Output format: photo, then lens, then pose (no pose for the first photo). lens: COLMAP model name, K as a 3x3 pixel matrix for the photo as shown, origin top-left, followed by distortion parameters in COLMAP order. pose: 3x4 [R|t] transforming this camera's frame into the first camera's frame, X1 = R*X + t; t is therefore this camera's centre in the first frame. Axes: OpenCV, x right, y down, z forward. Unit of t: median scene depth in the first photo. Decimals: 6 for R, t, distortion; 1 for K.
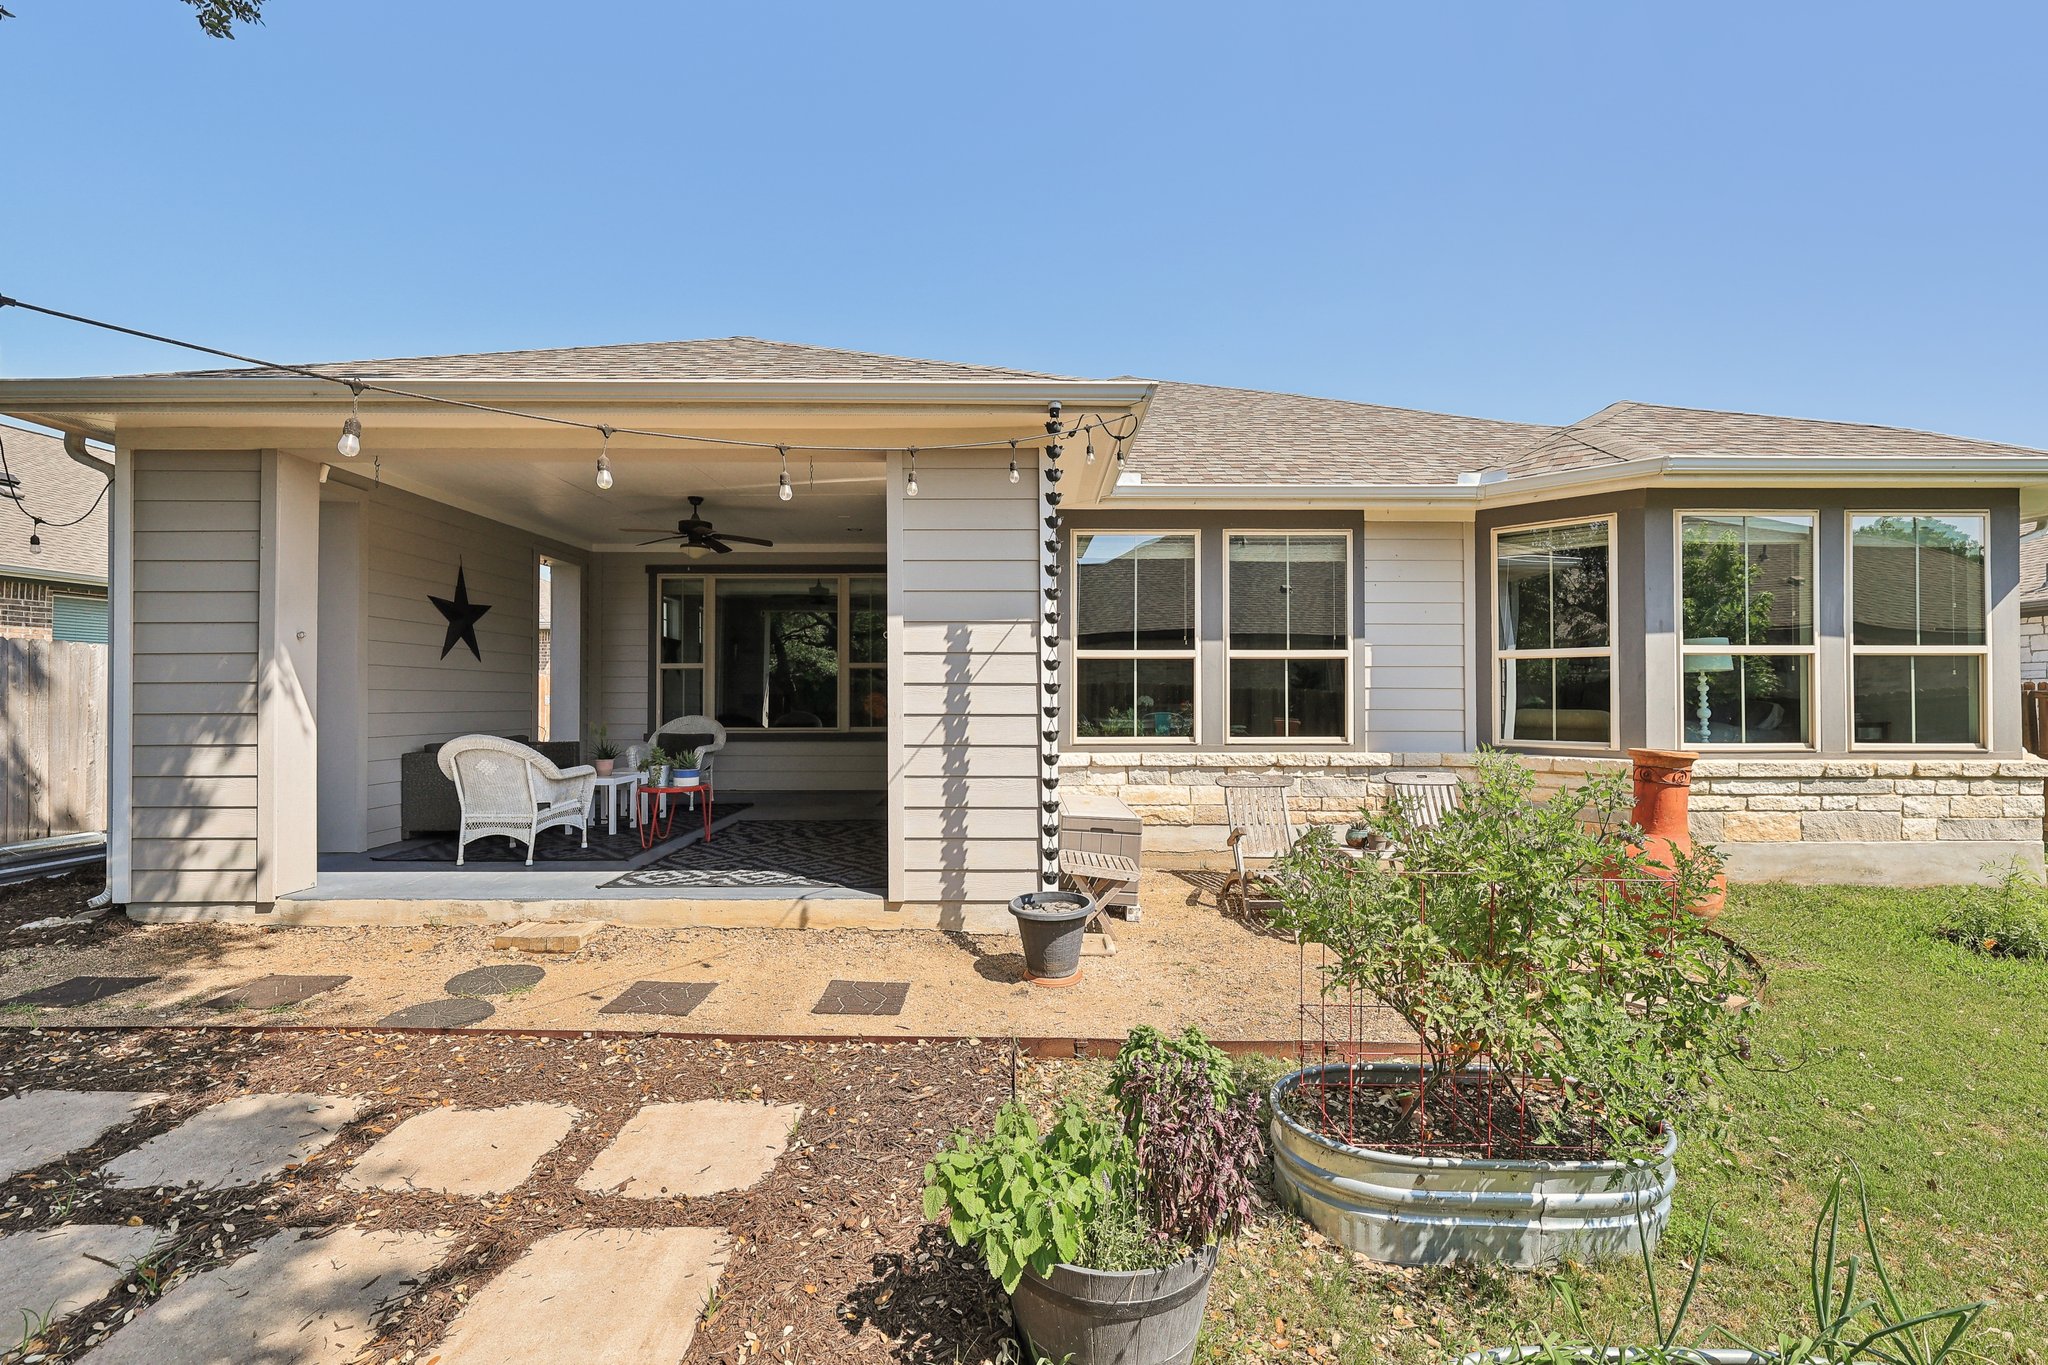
lens RADIAL K [[874.6, 0, 1024.0], [0, 874.6, 682.5], [0, 0, 1]] dist [0.003181, 0.000559]
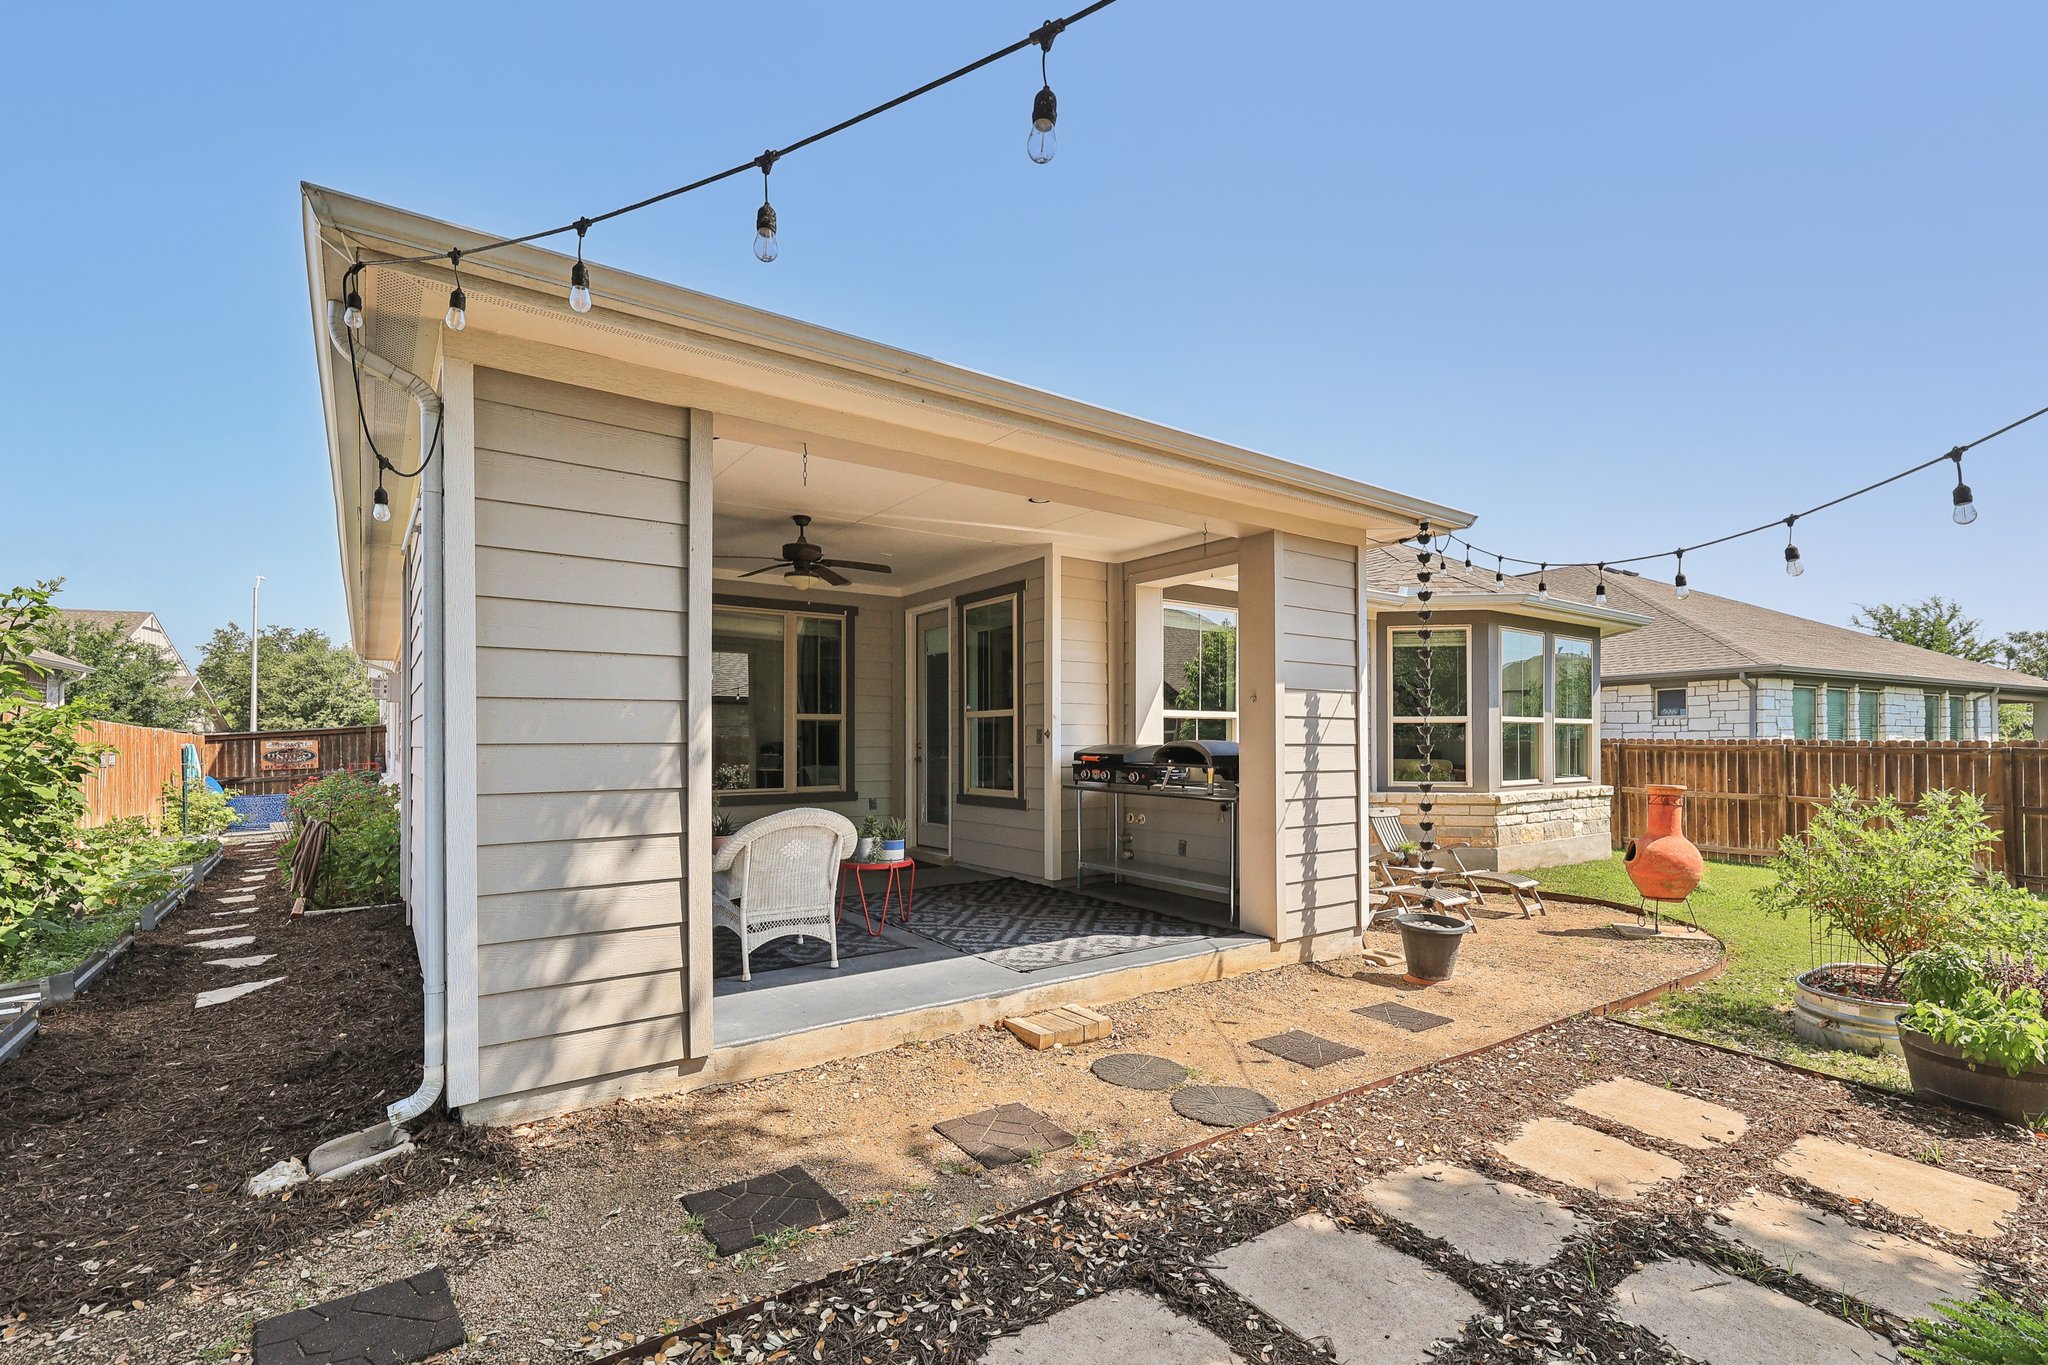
lens RADIAL K [[913.1, 0, 1029.0], [0, 913.1, 727.2], [0, 0, 1]] dist [0.001298, 0.000390]
pose [[0.812830, 0.009900, 0.582416, -1.071784], [-0.009322, 0.999949, -0.003987, -0.012751], [-0.582426, -0.002188, 0.812881, 0.250544]]
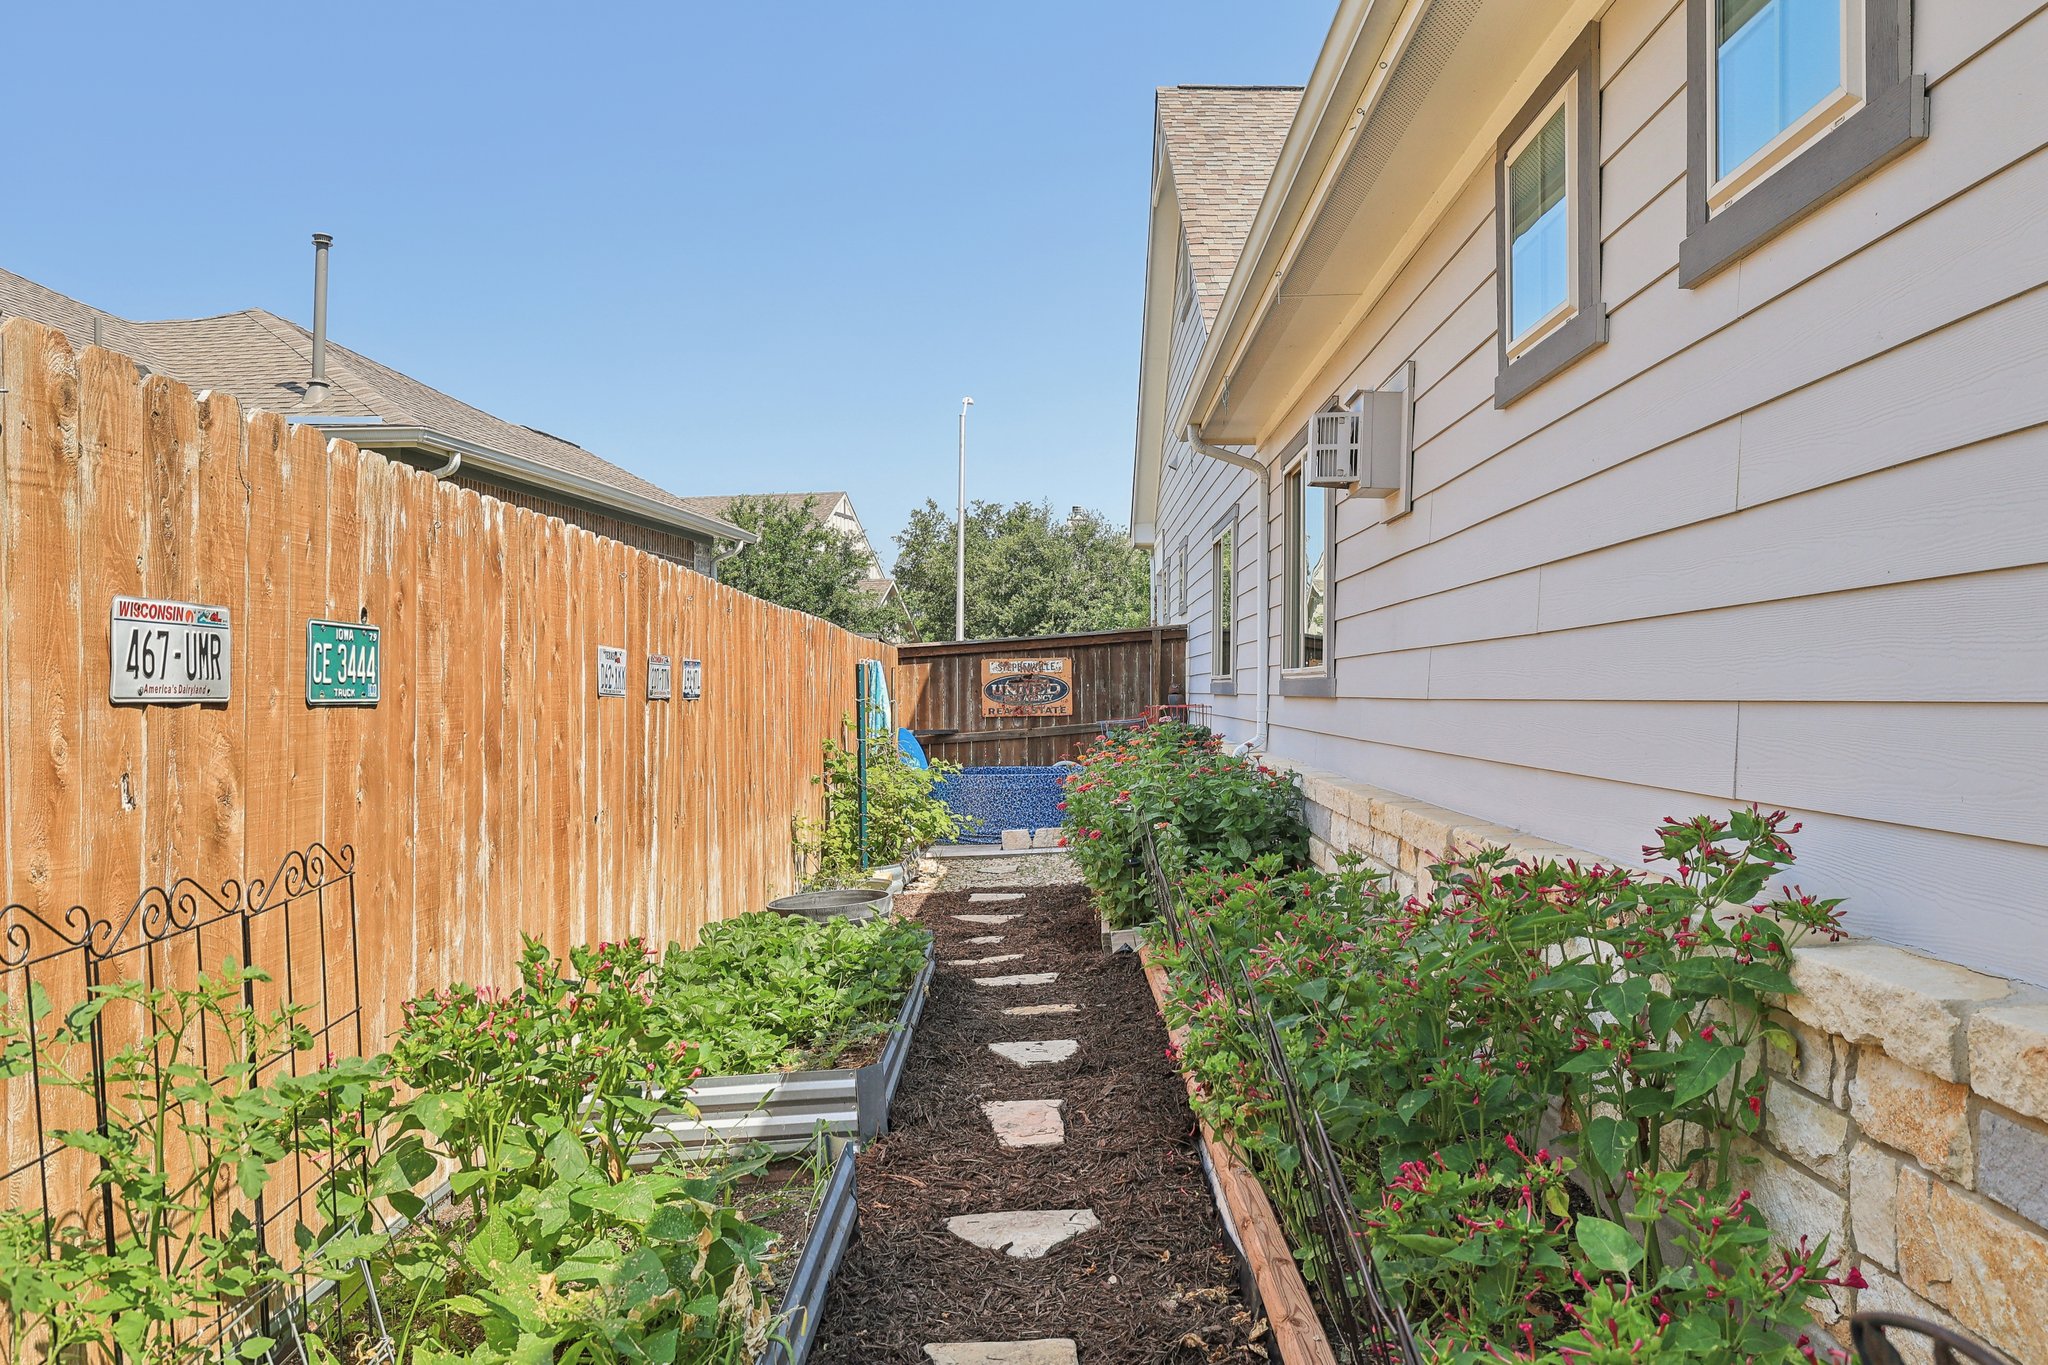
lens RADIAL K [[1514.1, 0, 1024.0], [0, 1514.1, 682.5], [0, 0, 1]] dist [-0.000515, -0.000035]
pose [[0.999460, 0.004145, -0.032606, -1.097922], [-0.003643, 0.999874, 0.015446, -0.002849], [0.032665, -0.015318, 0.999349, 0.498250]]
